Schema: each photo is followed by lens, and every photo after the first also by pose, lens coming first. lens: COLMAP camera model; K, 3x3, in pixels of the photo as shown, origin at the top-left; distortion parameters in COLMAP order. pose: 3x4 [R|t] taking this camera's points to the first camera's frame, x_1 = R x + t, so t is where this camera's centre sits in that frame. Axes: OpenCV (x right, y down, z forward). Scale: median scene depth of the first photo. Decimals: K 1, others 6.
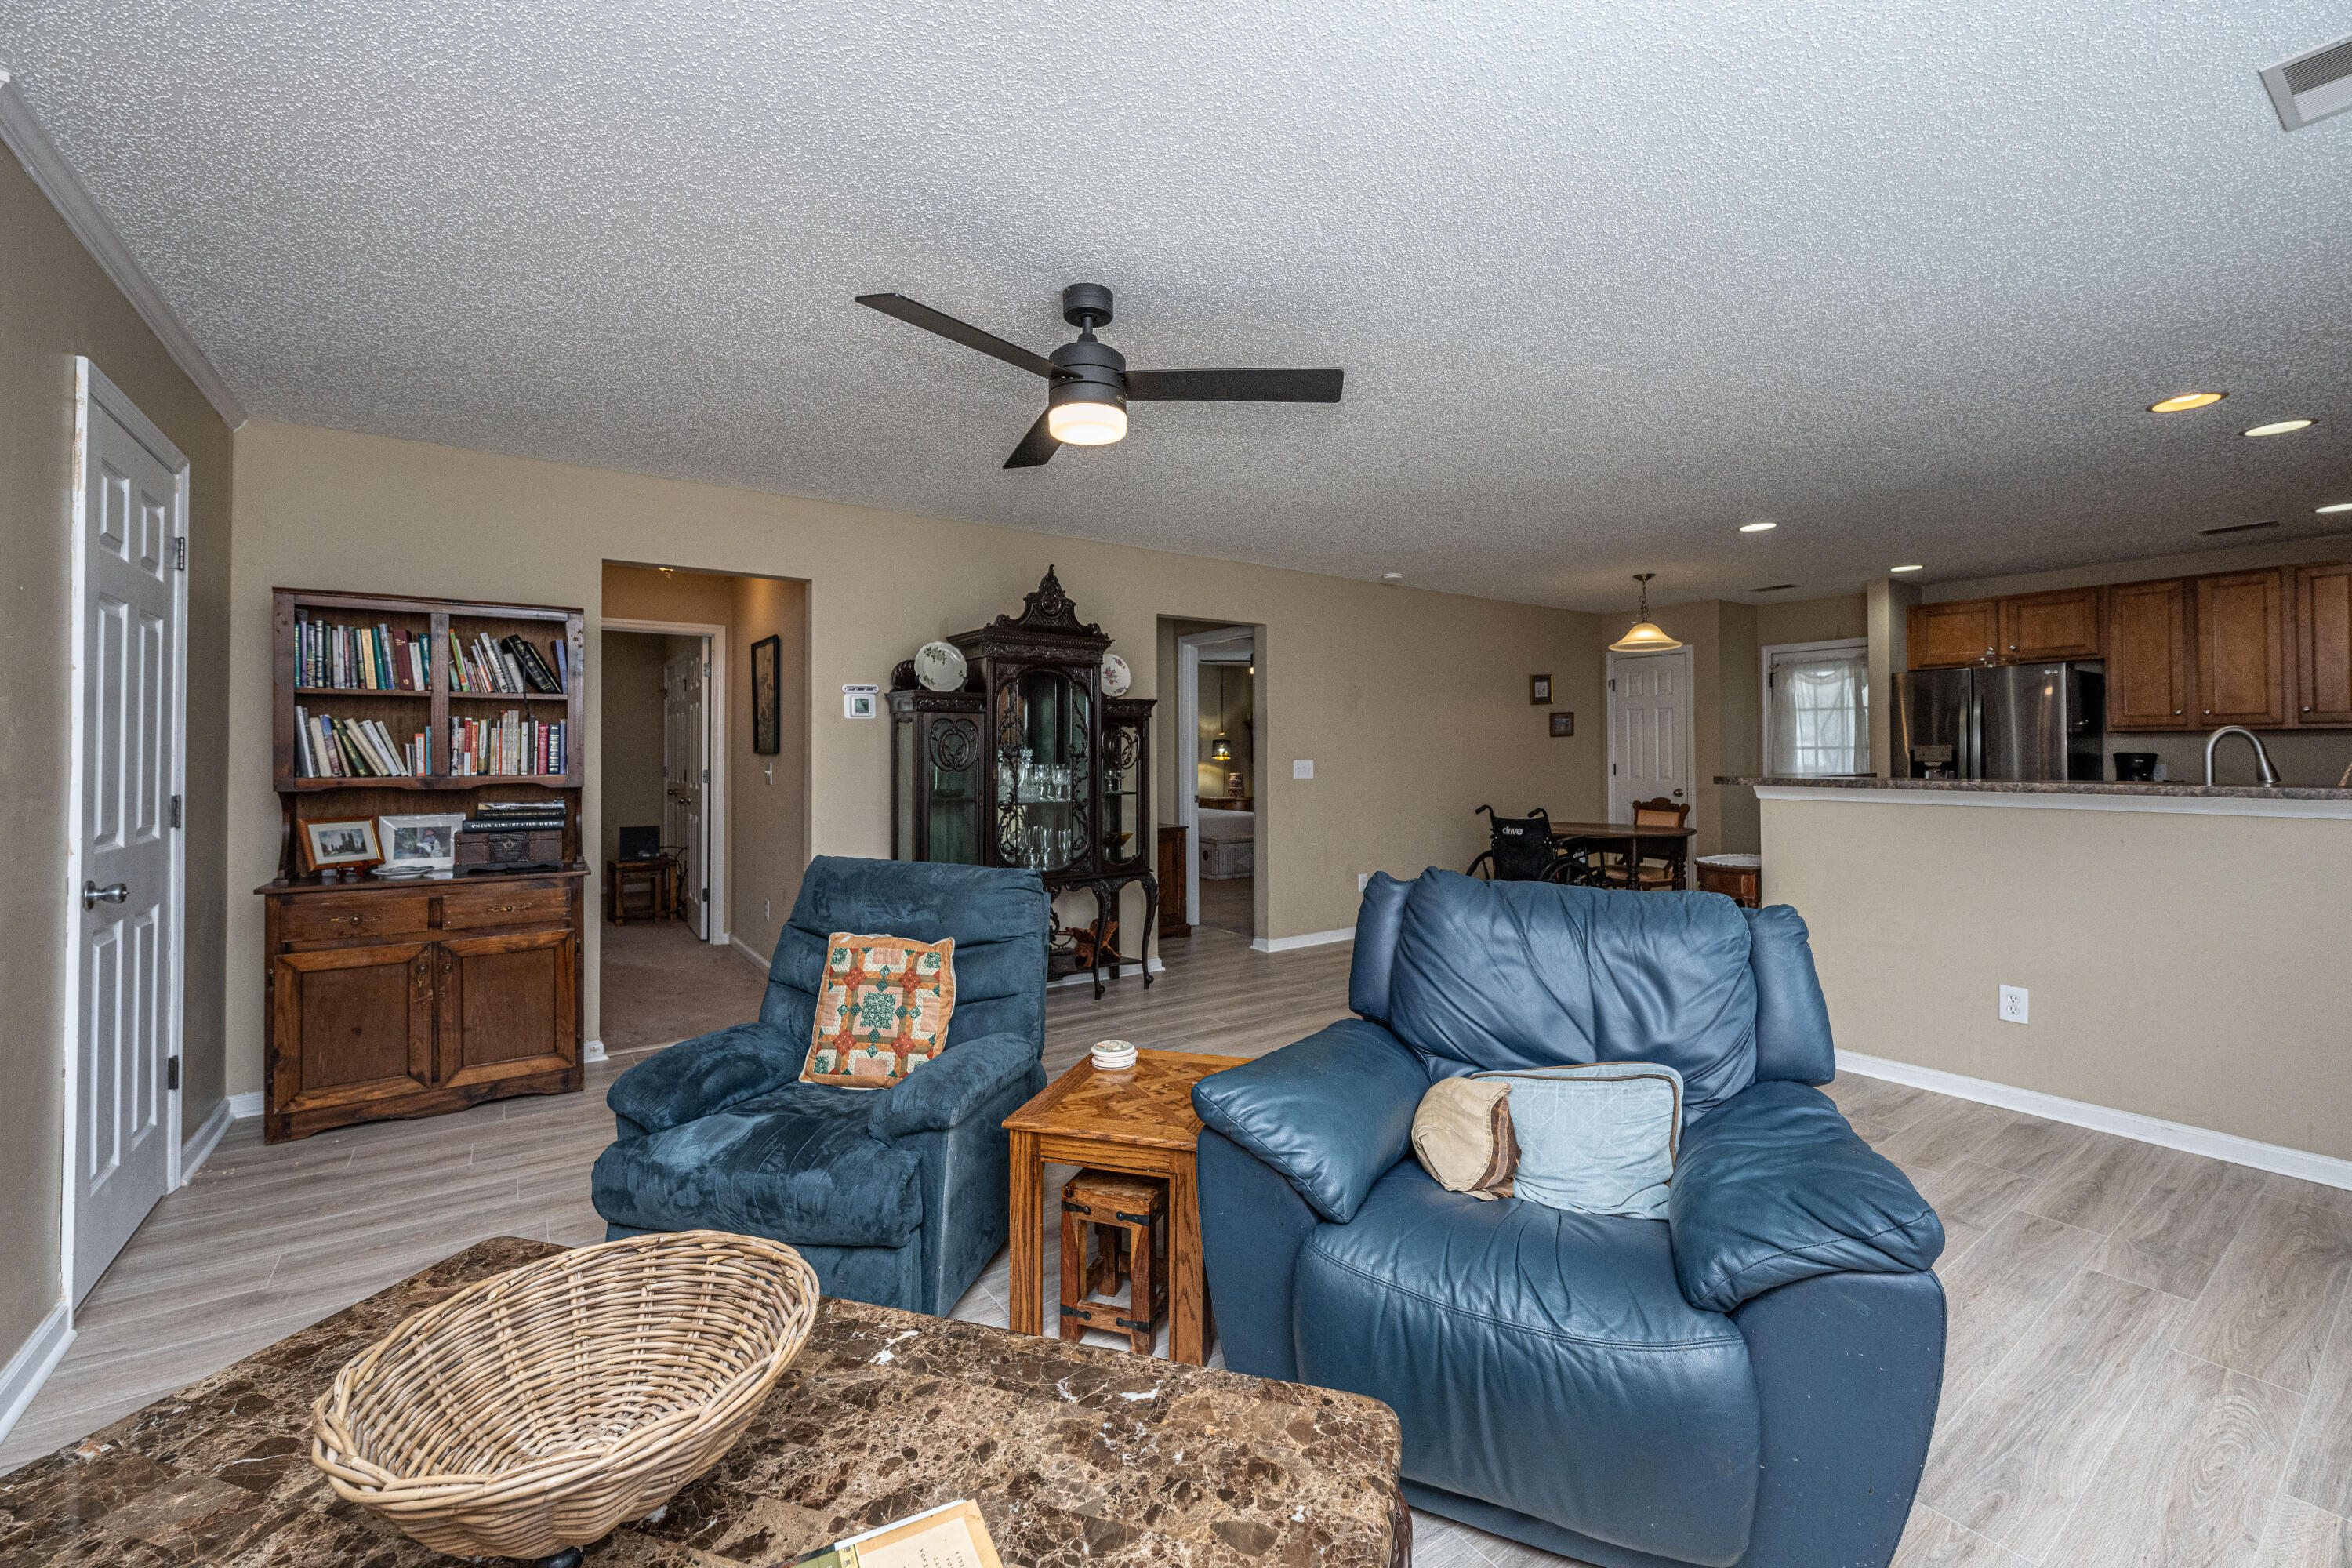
lens RADIAL K [[940.4, 0, 1138.0], [0, 940.4, 737.2], [0, 0, 1]] dist [0.000357, -0.000164]
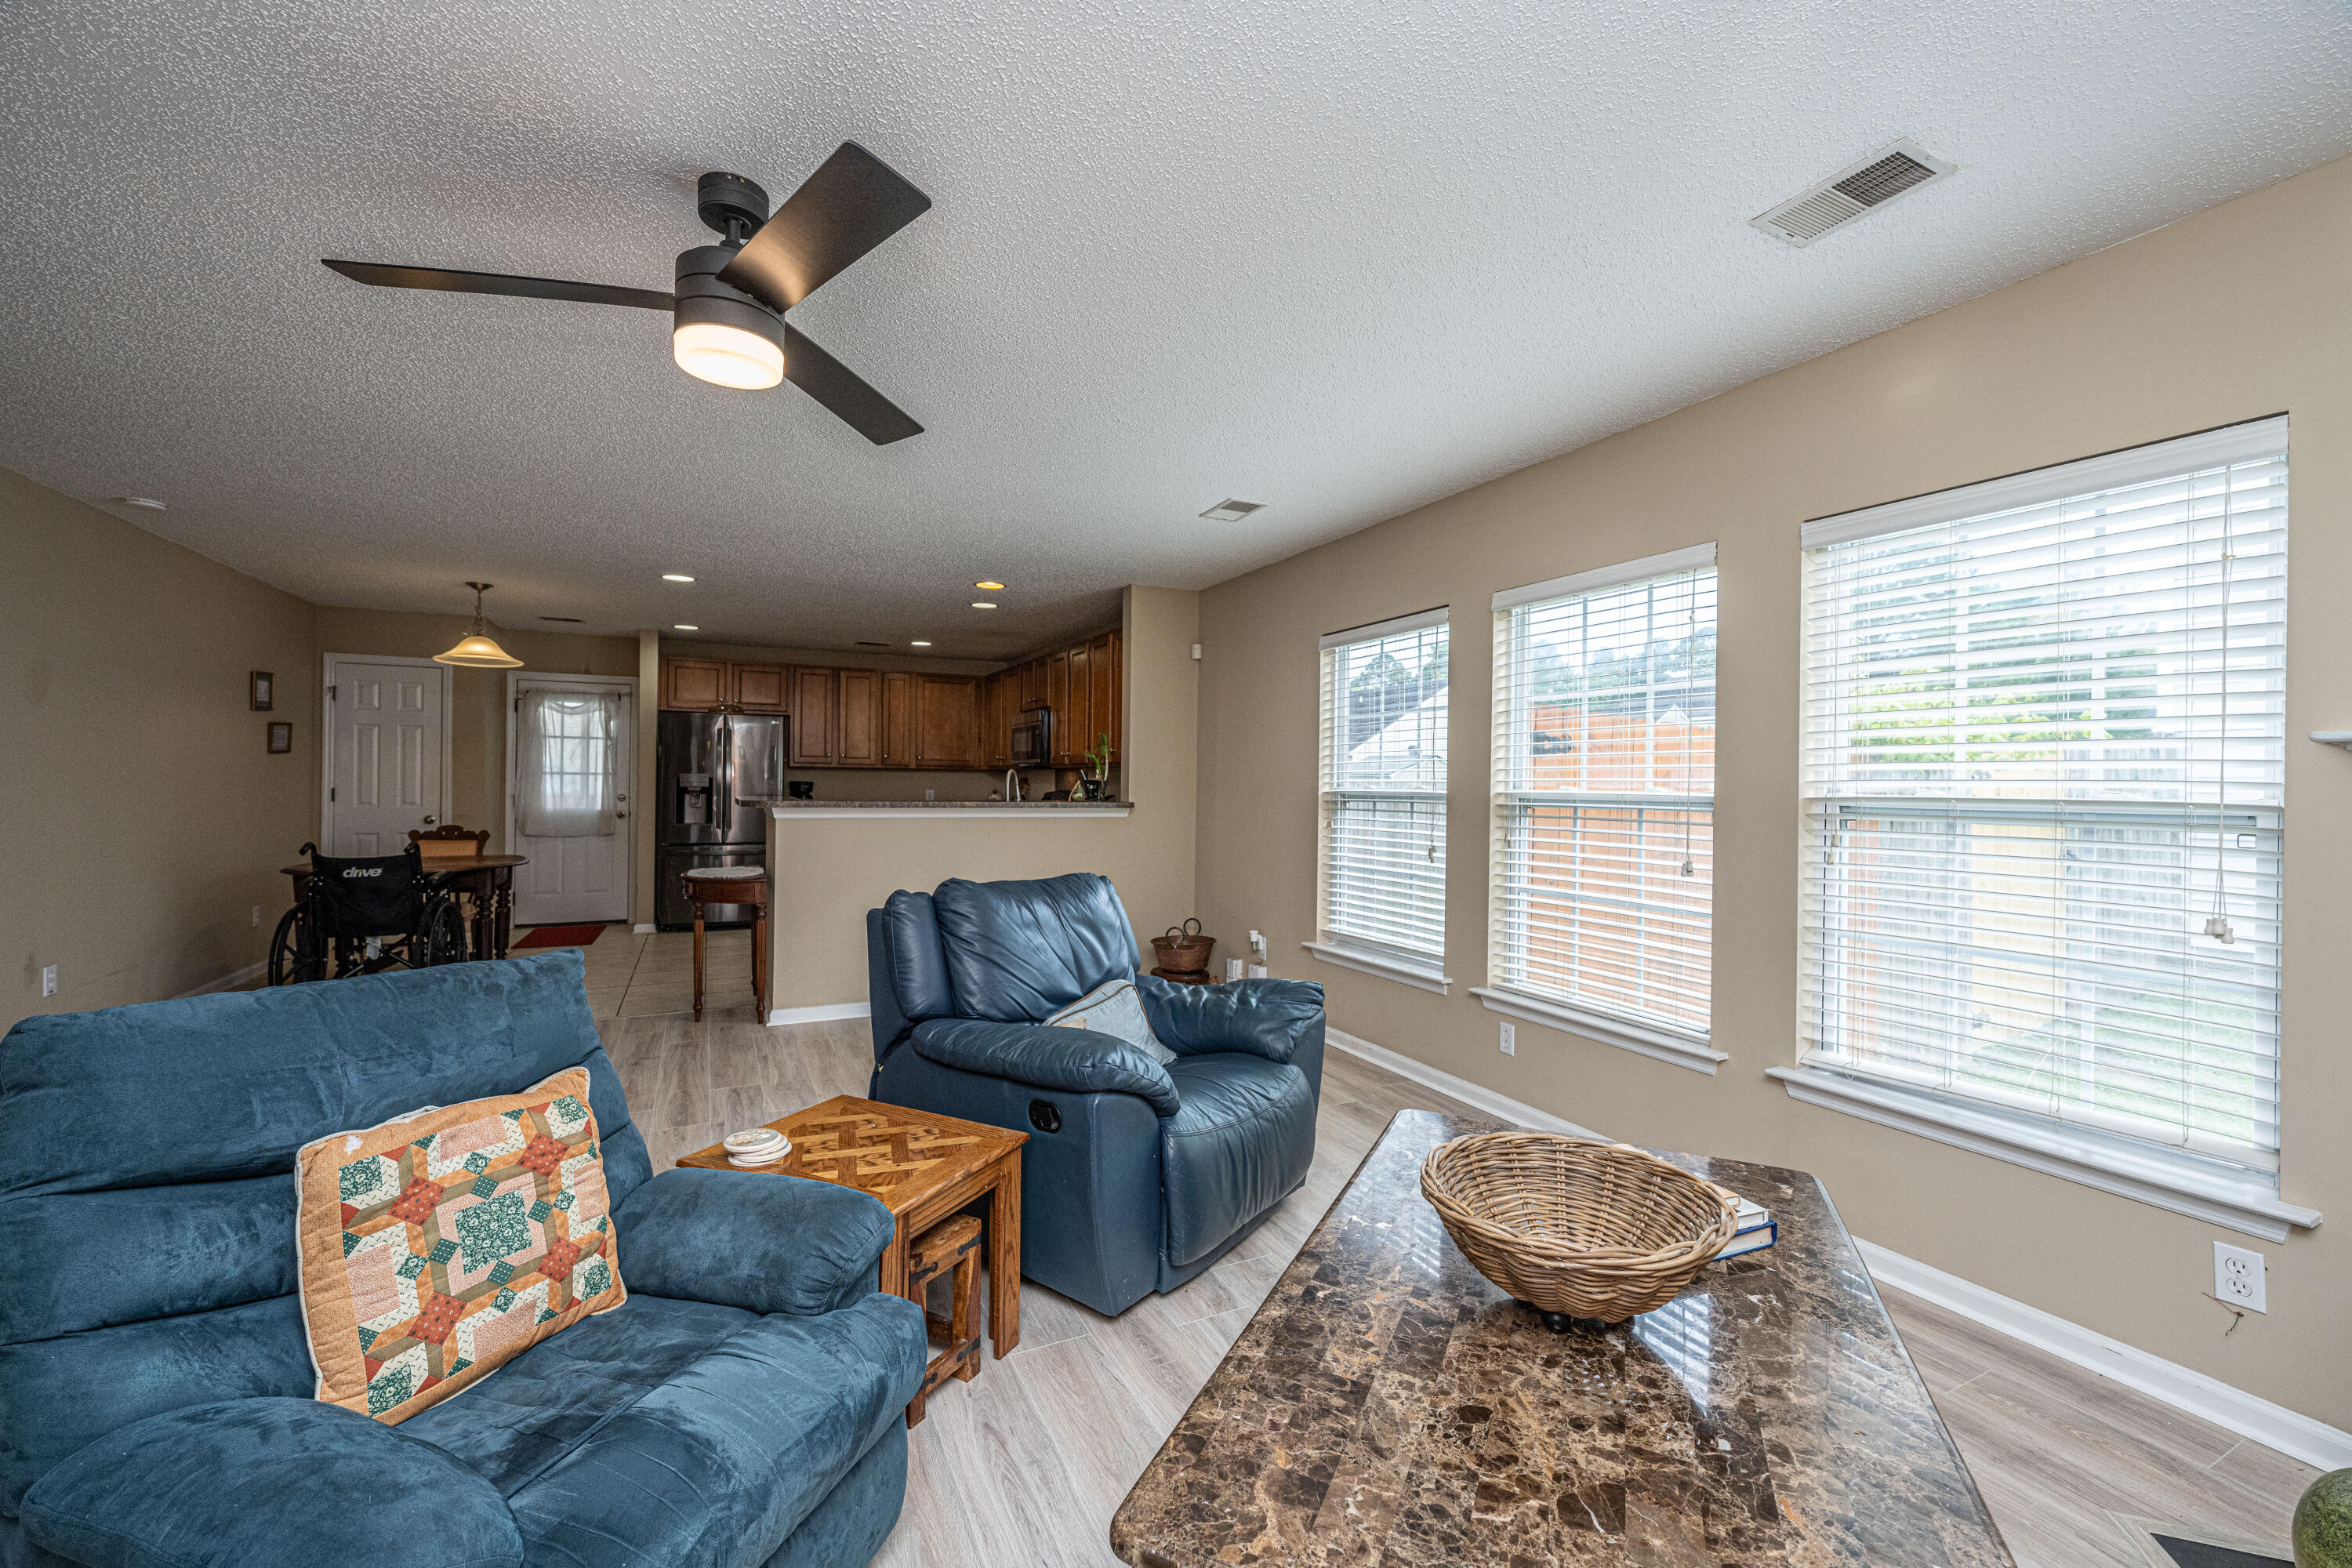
lens RADIAL K [[949.0, 0, 1176.0], [0, 949.0, 784.0], [0, 0, 1]] dist [-0.001567, 0.000012]
pose [[0.140540, 0.005239, 0.990061, -0.680402], [-0.030458, 0.999536, -0.000965, 0.009072], [-0.989606, -0.030019, 0.140634, 0.452453]]
